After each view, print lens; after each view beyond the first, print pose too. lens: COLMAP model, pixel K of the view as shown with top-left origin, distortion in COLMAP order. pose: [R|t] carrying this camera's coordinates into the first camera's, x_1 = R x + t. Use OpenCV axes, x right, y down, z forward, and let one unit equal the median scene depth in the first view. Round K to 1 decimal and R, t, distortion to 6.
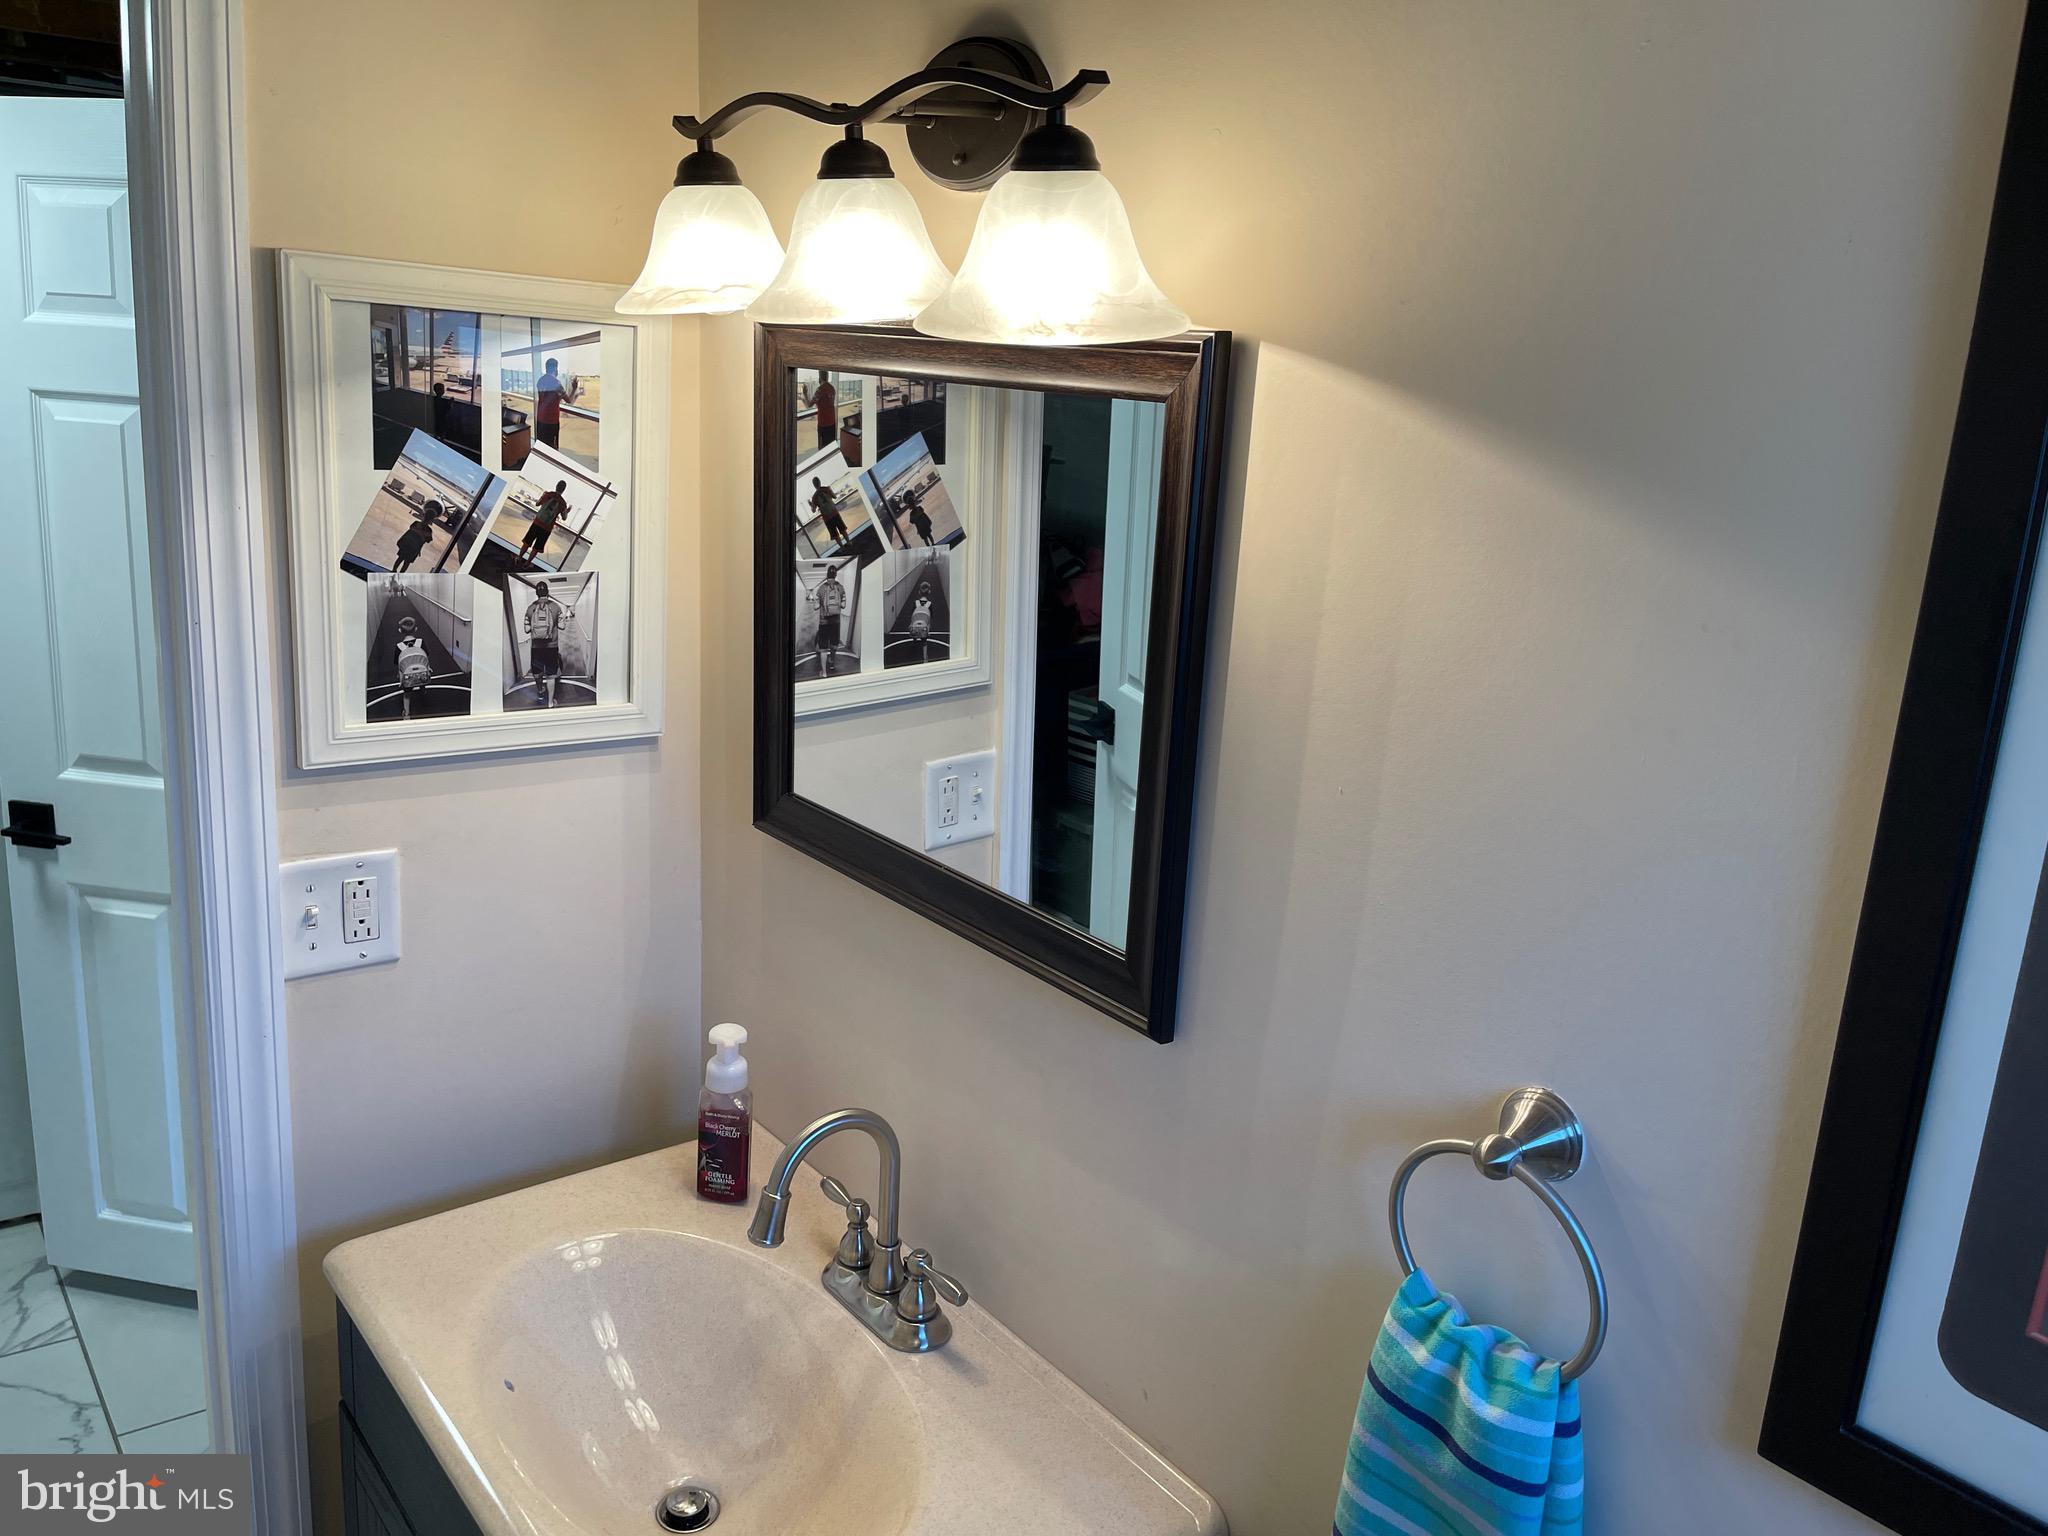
lens RADIAL K [[1545.3, 0, 1006.6], [0, 1545.3, 733.2], [0, 0, 1]] dist [0.076198, -0.099045]
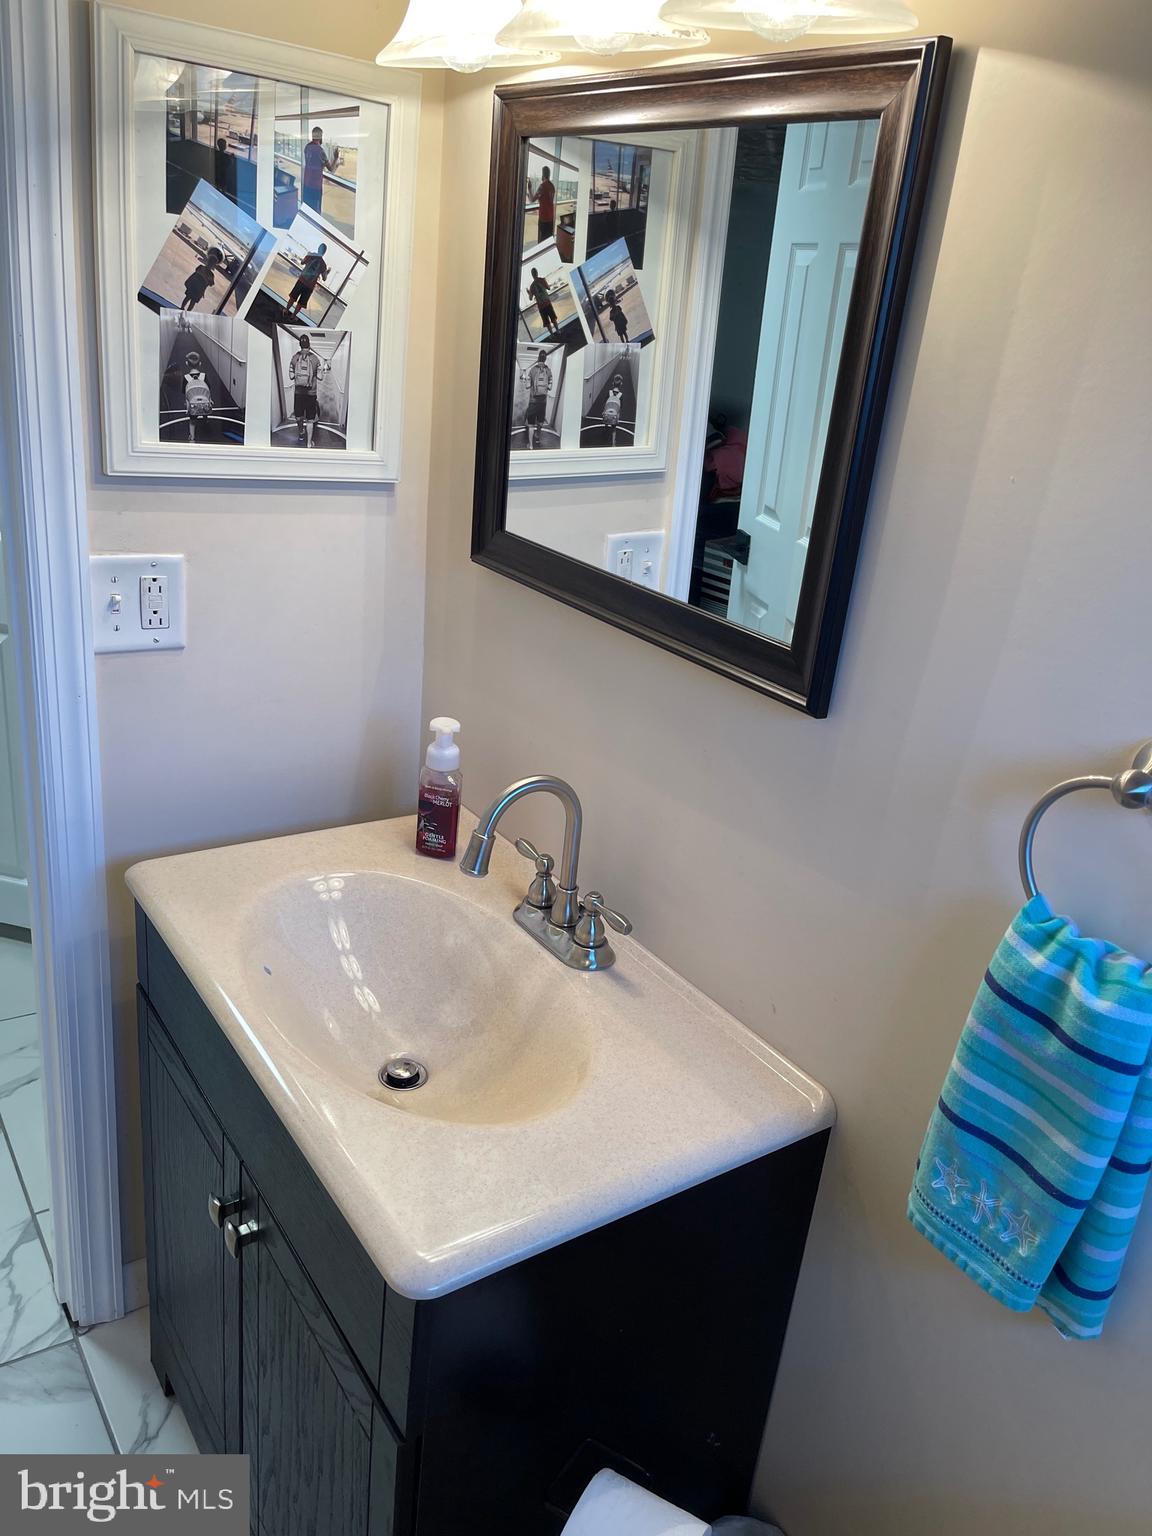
lens RADIAL K [[1159.0, 0, 576.6], [0, 1159.0, 768.2], [0, 0, 1]] dist [0.076198, -0.099045]
pose [[0.997134, 0.062310, -0.042921, -0.034022], [-0.056142, 0.989610, 0.132364, 0.104659], [0.050723, -0.129574, 0.990272, 0.086927]]
